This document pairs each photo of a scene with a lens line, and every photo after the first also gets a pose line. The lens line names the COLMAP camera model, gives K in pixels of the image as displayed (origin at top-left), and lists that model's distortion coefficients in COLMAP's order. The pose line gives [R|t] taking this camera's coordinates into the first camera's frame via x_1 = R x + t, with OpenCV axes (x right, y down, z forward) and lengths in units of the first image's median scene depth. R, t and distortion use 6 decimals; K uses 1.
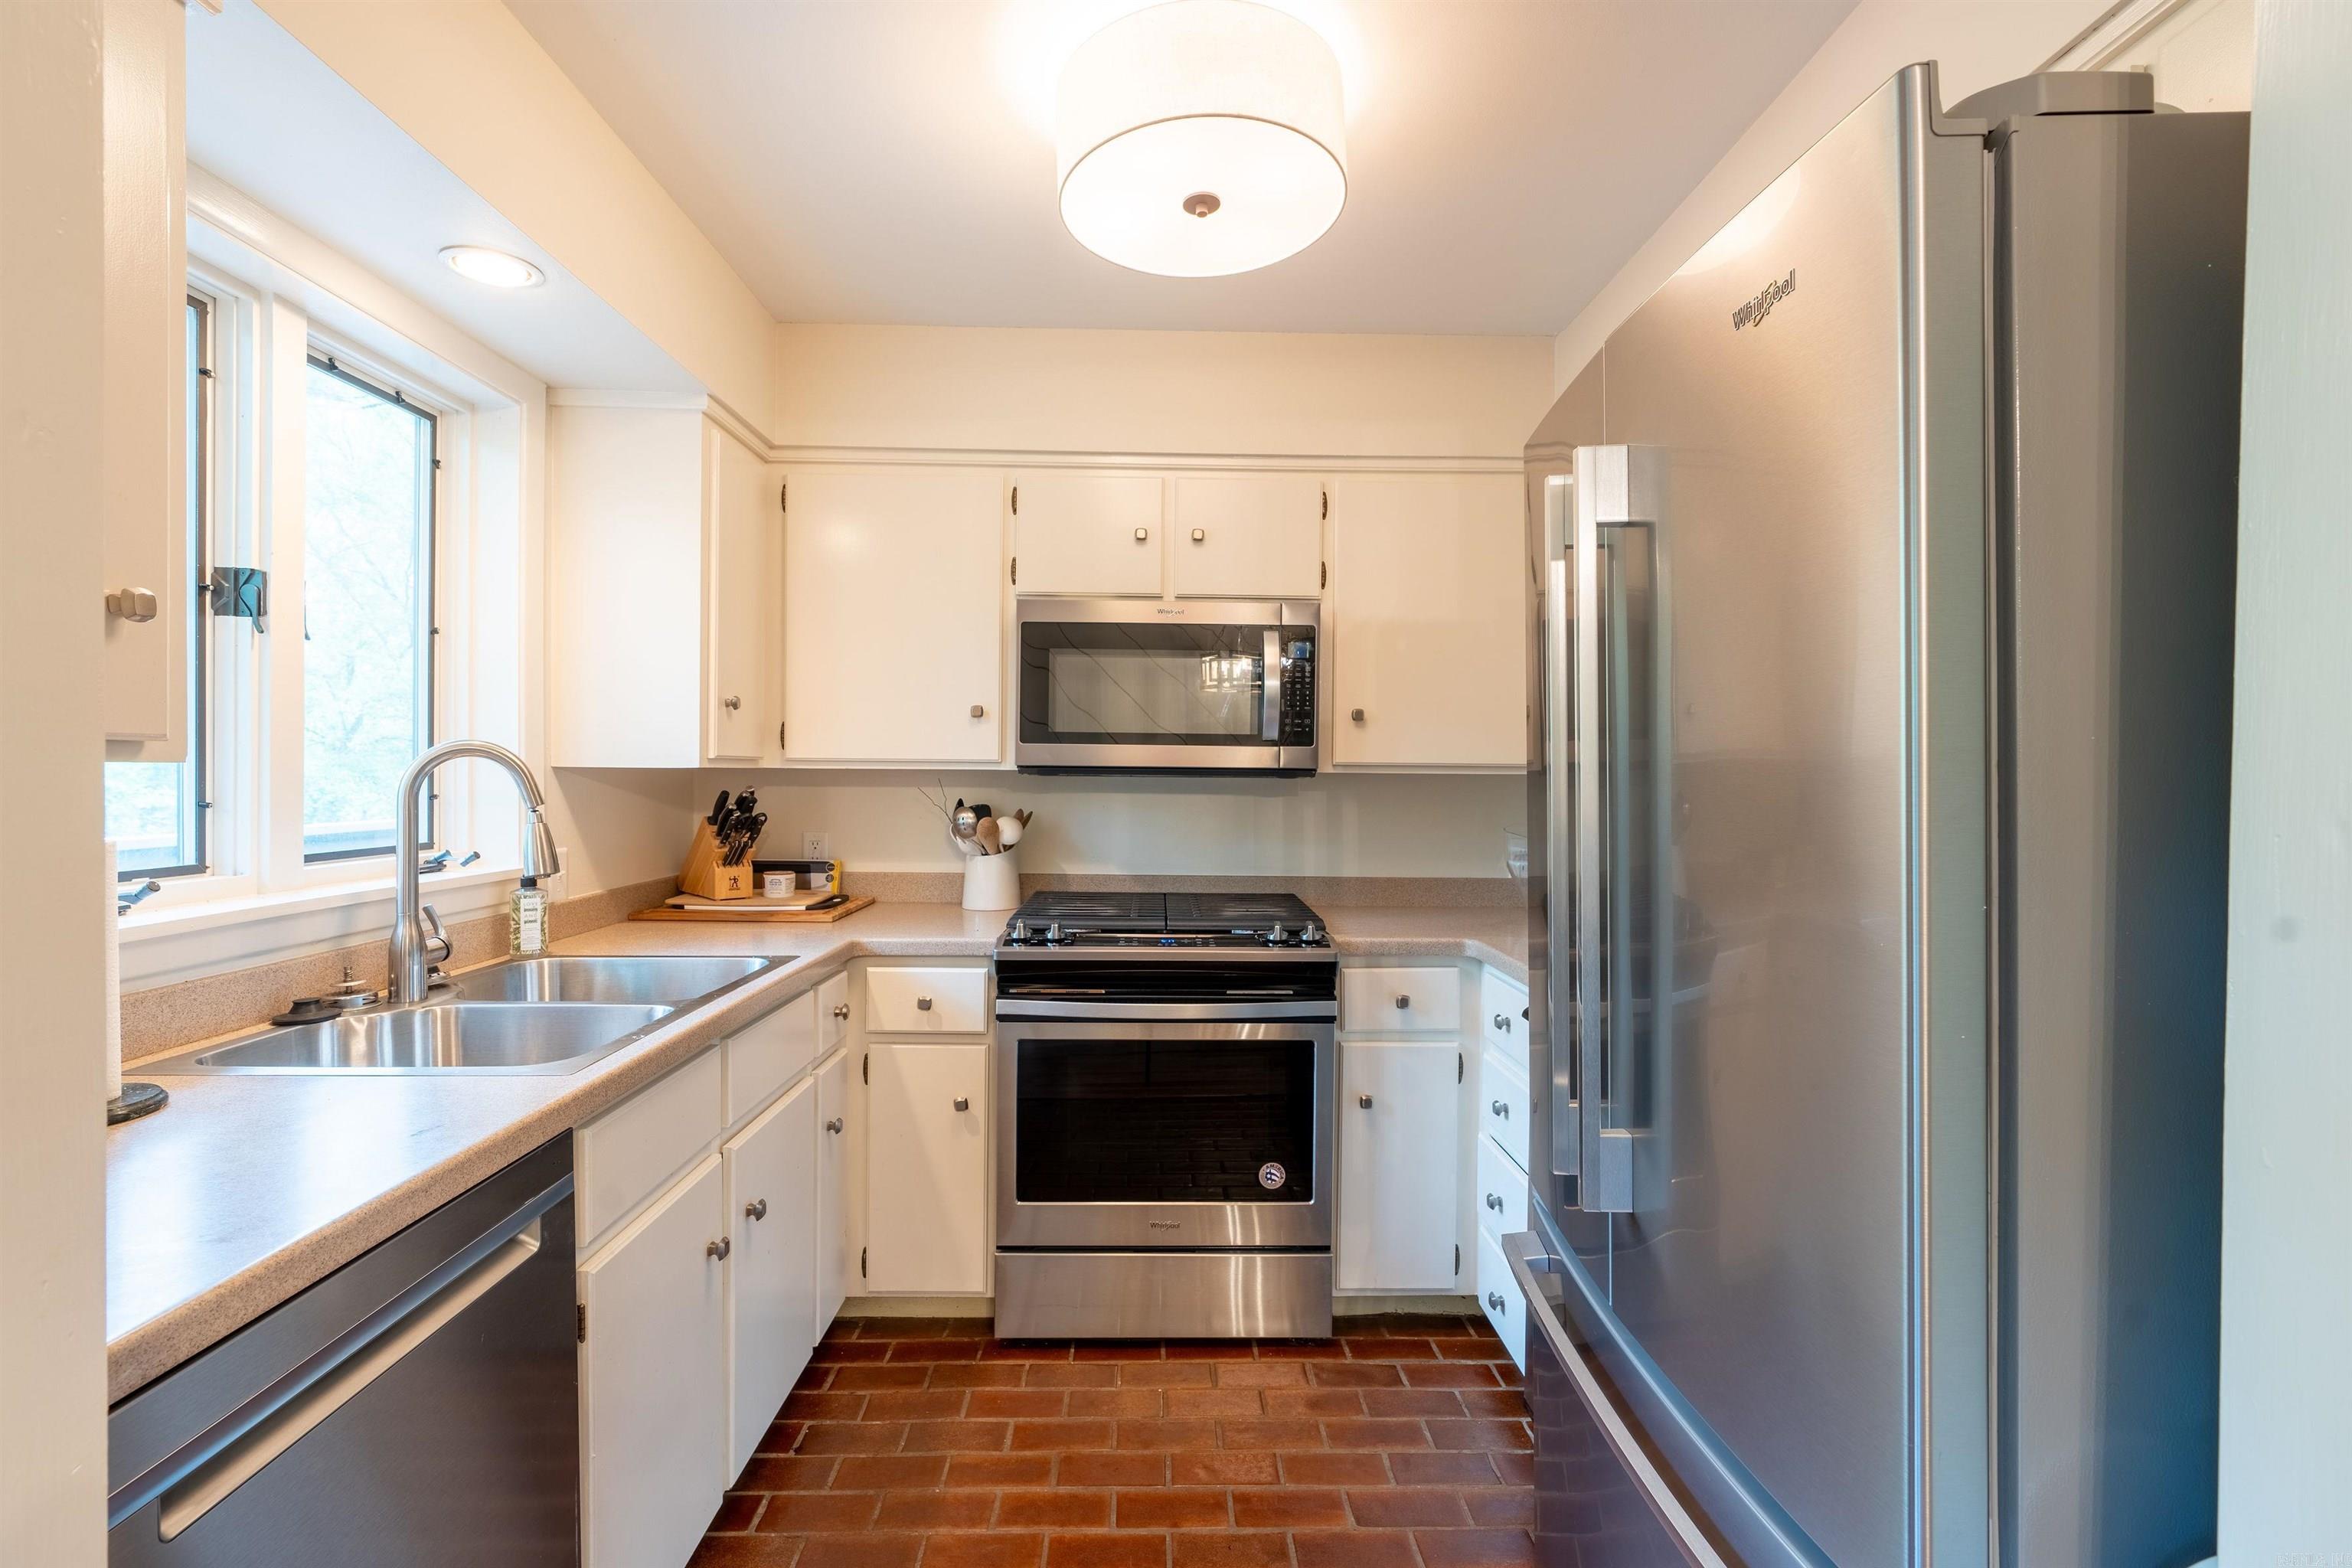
lens RADIAL K [[1053.1, 0, 1179.1], [0, 1053.1, 782.2], [0, 0, 1]] dist [-0.002461, 0.001021]
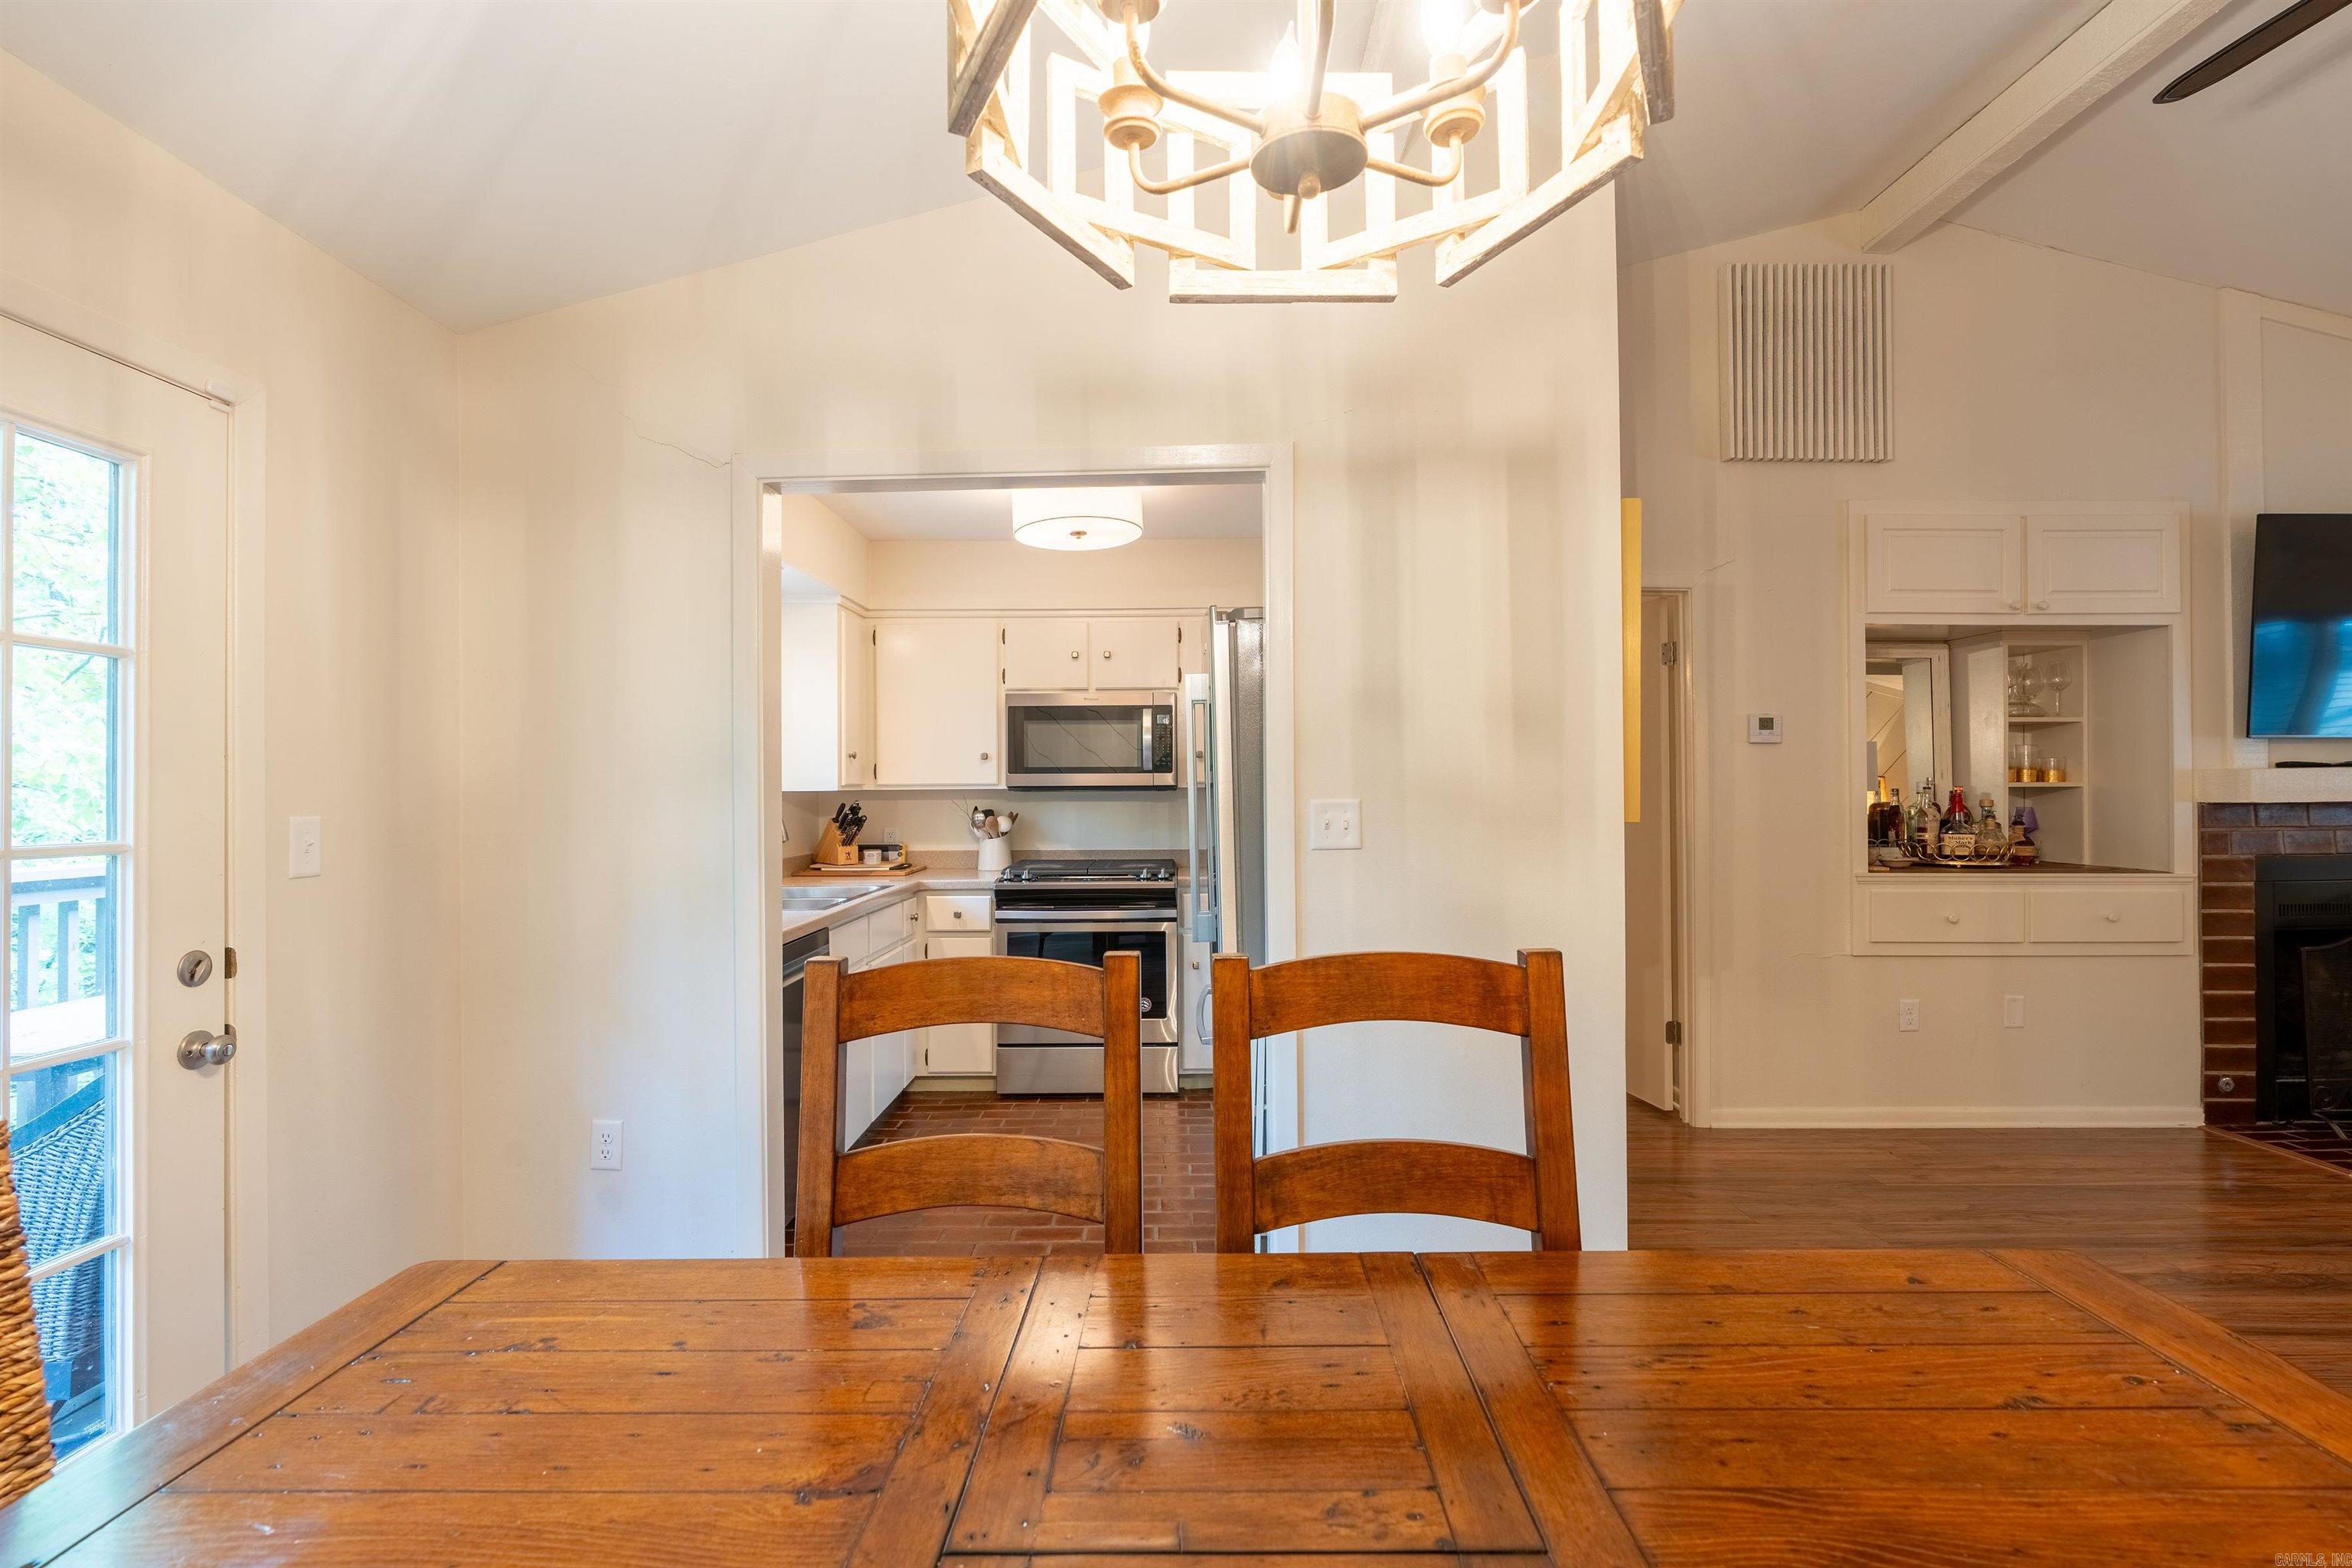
lens RADIAL K [[1053.1, 0, 1176.2], [0, 1053.1, 783.3], [0, 0, 1]] dist [-0.002461, 0.001021]
pose [[0.999606, -0.016827, -0.022482, 0.169320], [0.016533, 0.999776, -0.013184, 0.007222], [0.022699, 0.012807, 0.999660, -0.759839]]
